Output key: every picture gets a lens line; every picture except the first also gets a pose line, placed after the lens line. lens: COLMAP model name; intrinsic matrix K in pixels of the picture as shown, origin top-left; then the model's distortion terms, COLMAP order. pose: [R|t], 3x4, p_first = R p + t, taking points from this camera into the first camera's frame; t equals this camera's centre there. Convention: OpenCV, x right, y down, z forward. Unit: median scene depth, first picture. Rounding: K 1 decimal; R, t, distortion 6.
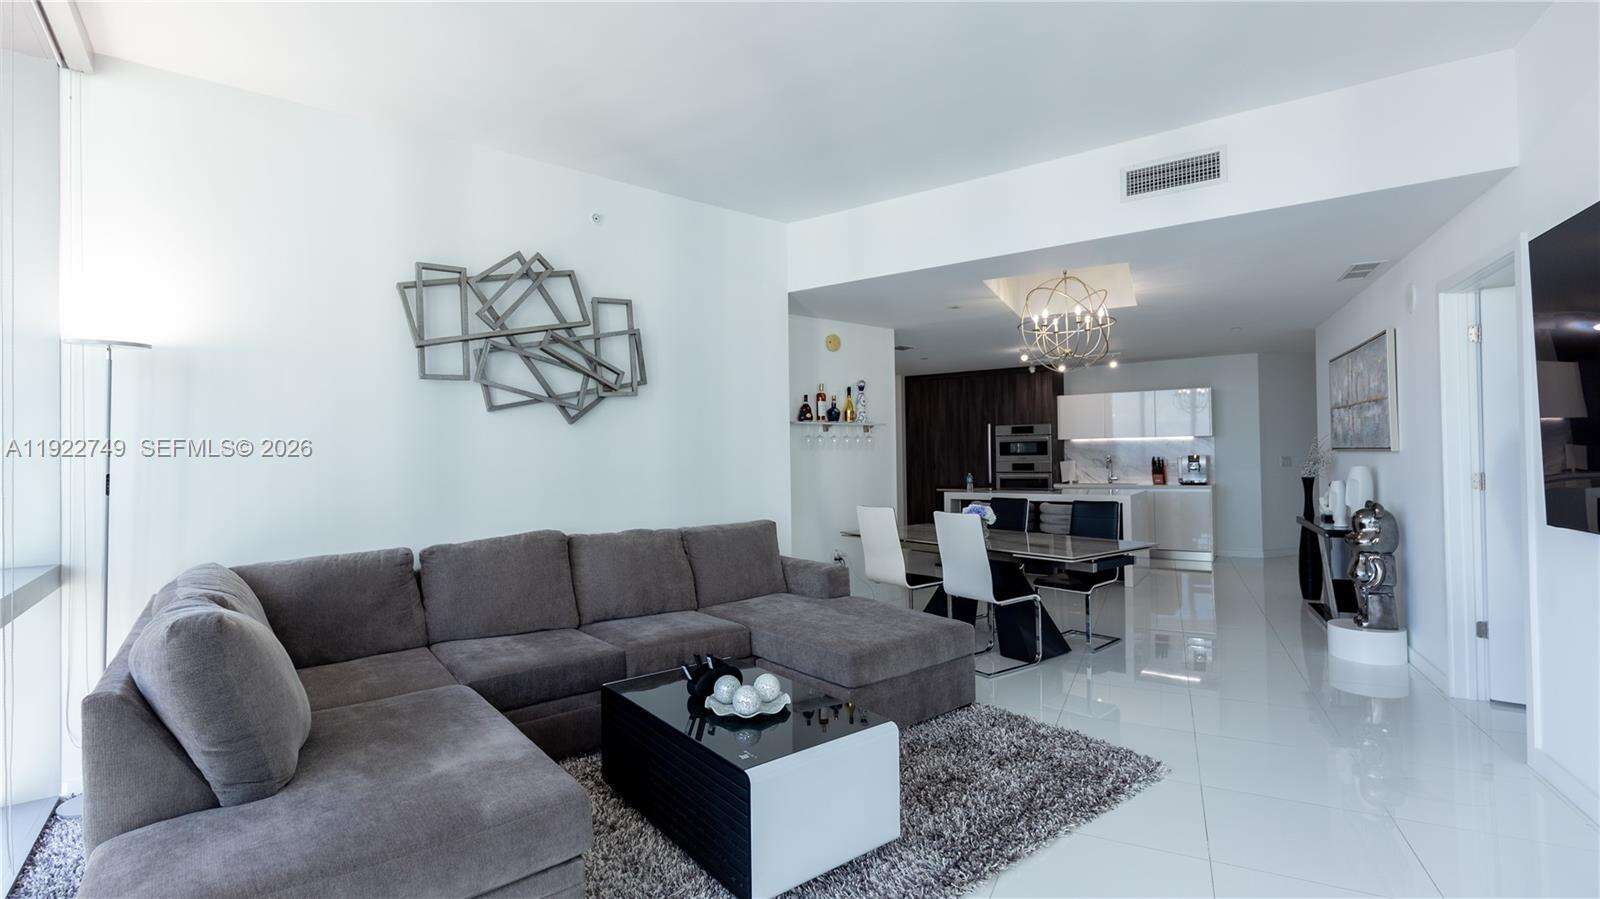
lens RADIAL K [[718.5, 0, 794.4], [0, 718.5, 448.5], [0, 0, 1]] dist [-0.002201, -0.000157]
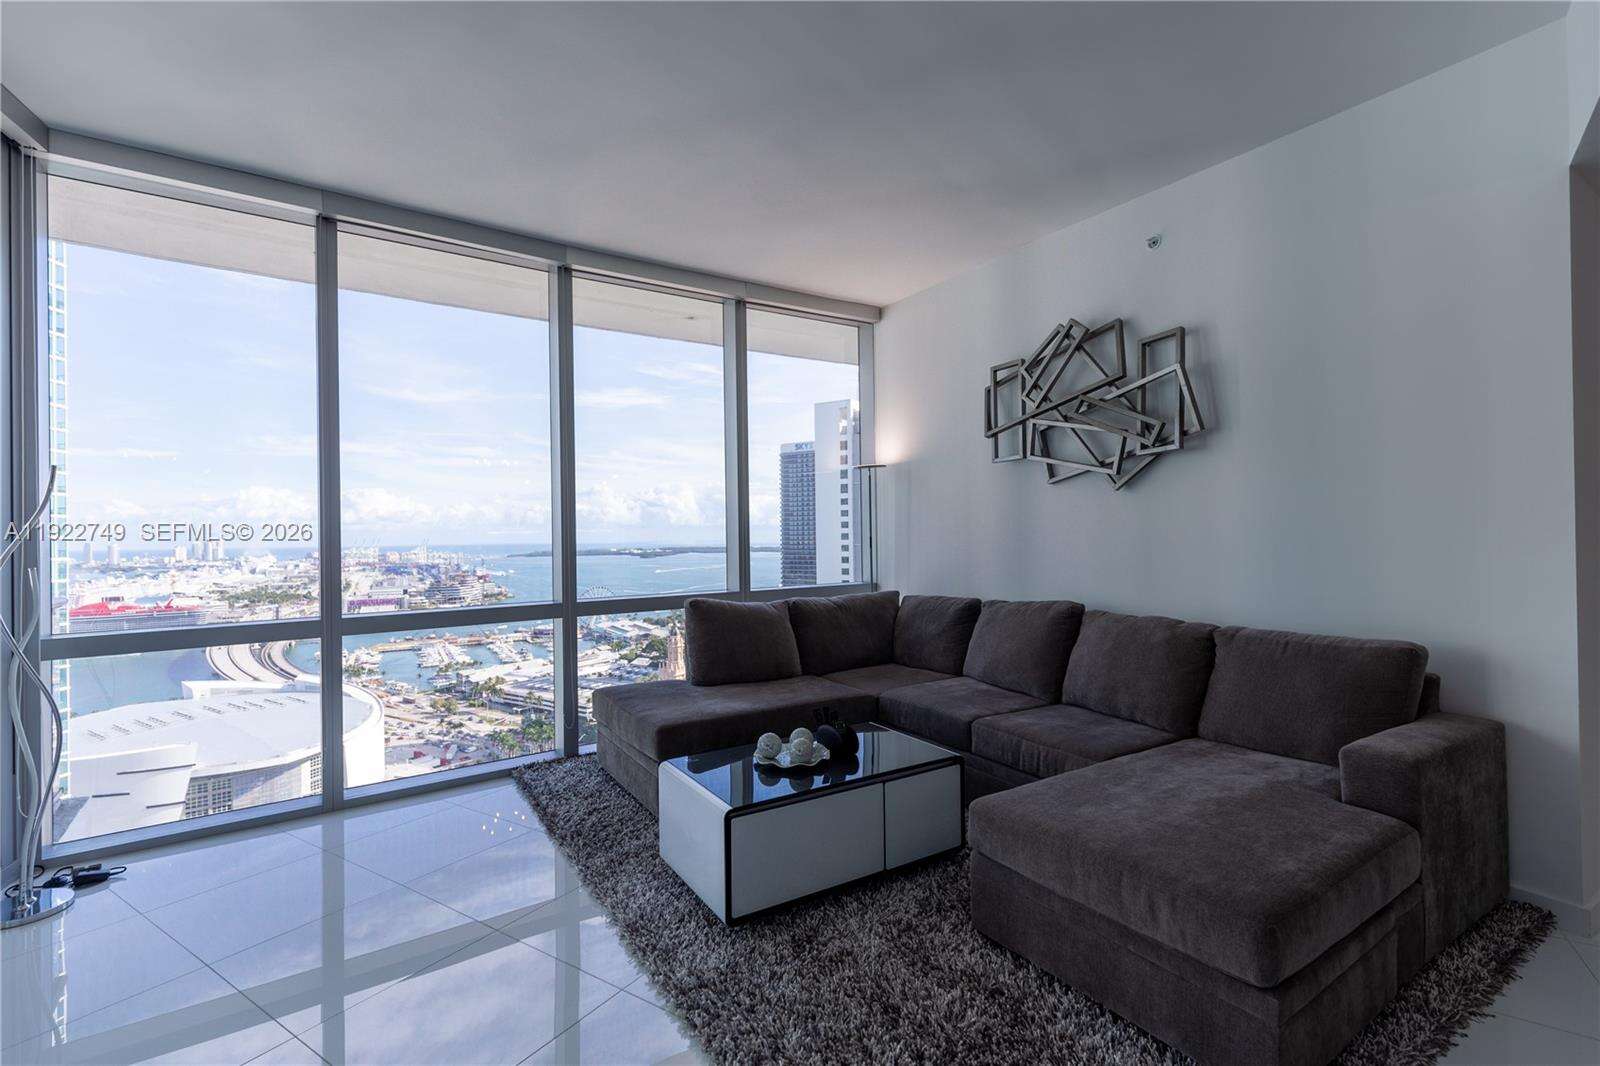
lens RADIAL K [[721.9, 0, 808.4], [0, 721.9, 532.7], [0, 0, 1]] dist [0.000476, -0.000833]
pose [[-0.101695, 0.015371, -0.994697, 0.435247], [0.026347, 0.999572, 0.012752, -0.001878], [0.994467, -0.024911, -0.102057, 0.481828]]
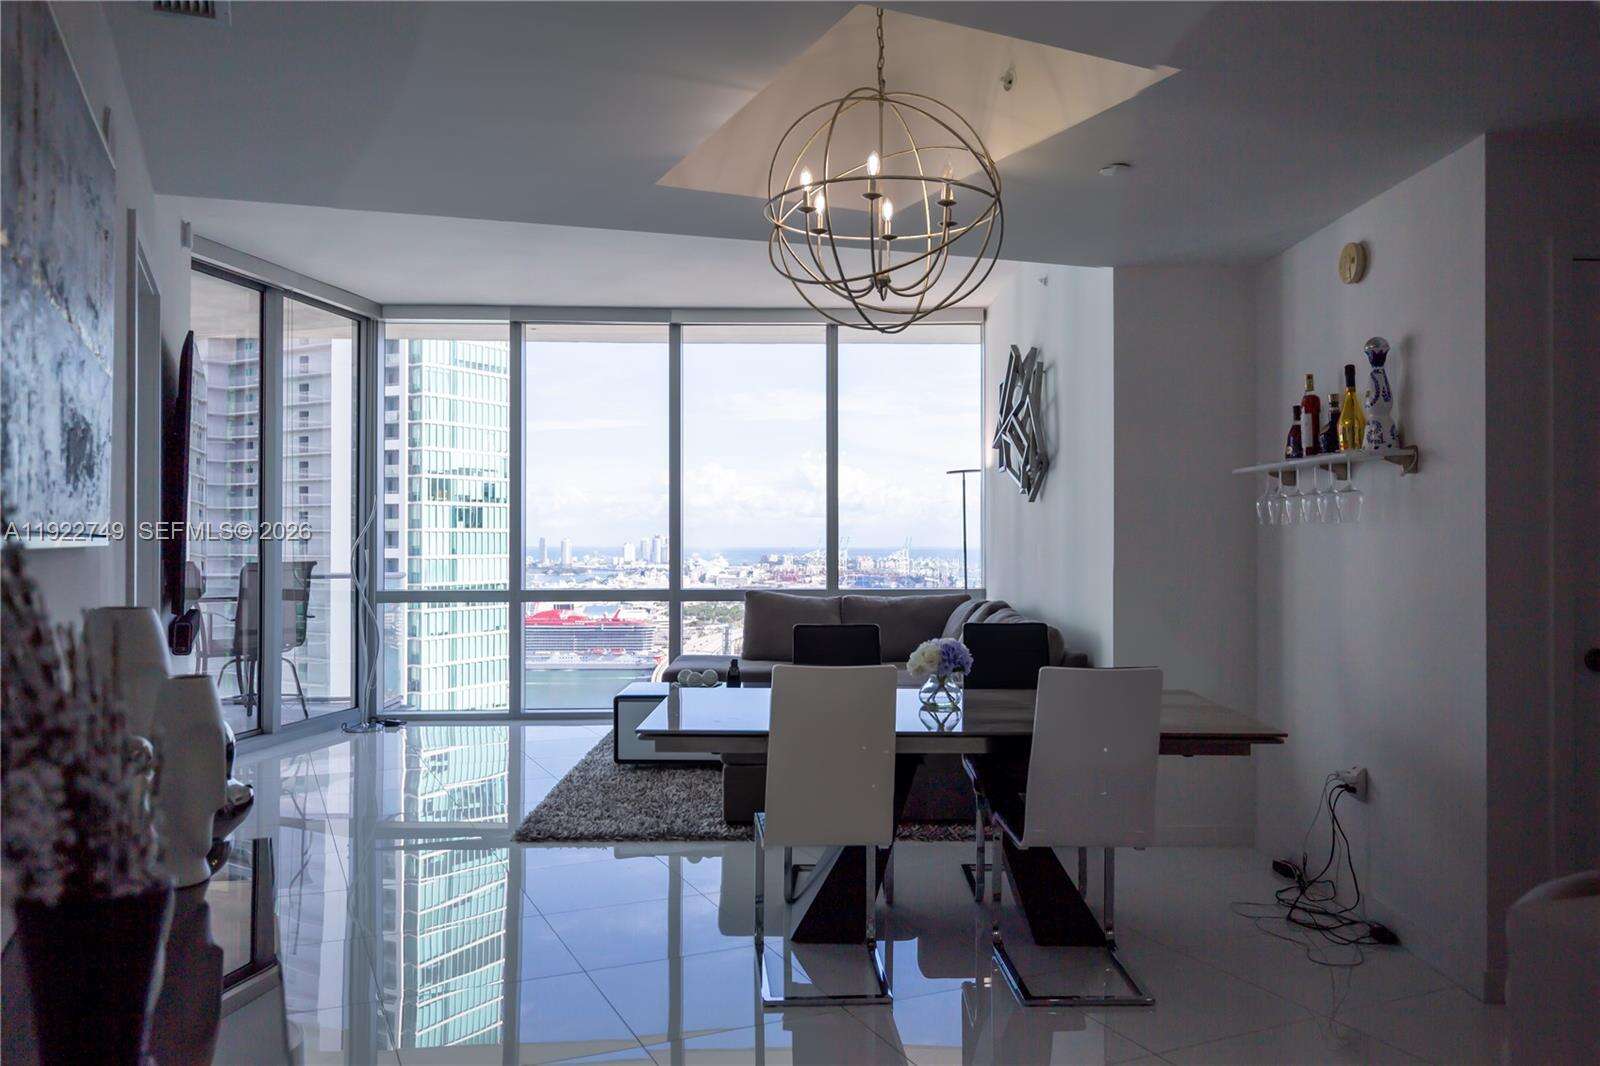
lens RADIAL K [[1213.0, 0, 799.6], [0, 1213.0, 532.3], [0, 0, 1]] dist [-0.002920, -0.000476]
pose [[-0.626584, 0.011700, -0.779266, 0.826903], [0.018282, 0.999833, 0.000312, 0.000376], [0.779140, -0.014051, -0.626693, 1.237550]]
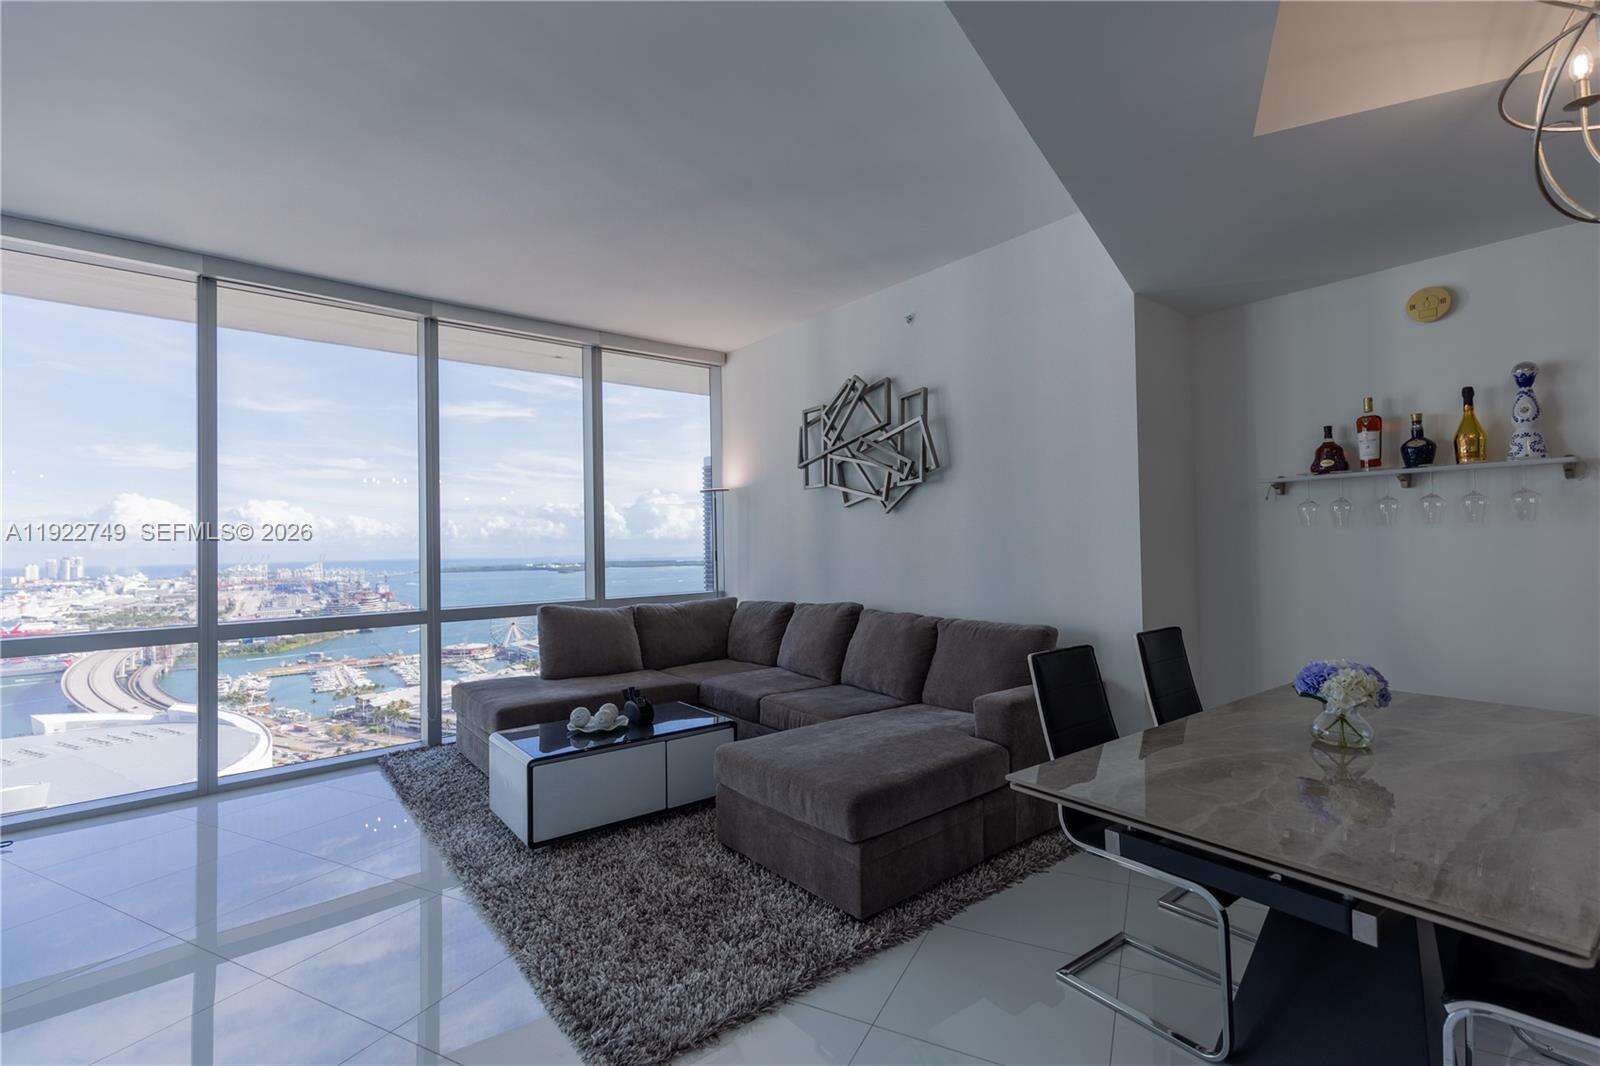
lens RADIAL K [[721.9, 0, 811.1], [0, 721.9, 532.4], [0, 0, 1]] dist [0.000476, -0.000833]
pose [[0.006123, -0.003628, -0.999975, 0.569271], [0.029328, 0.999564, -0.003447, -0.002607], [0.999551, -0.029306, 0.006227, 0.595894]]
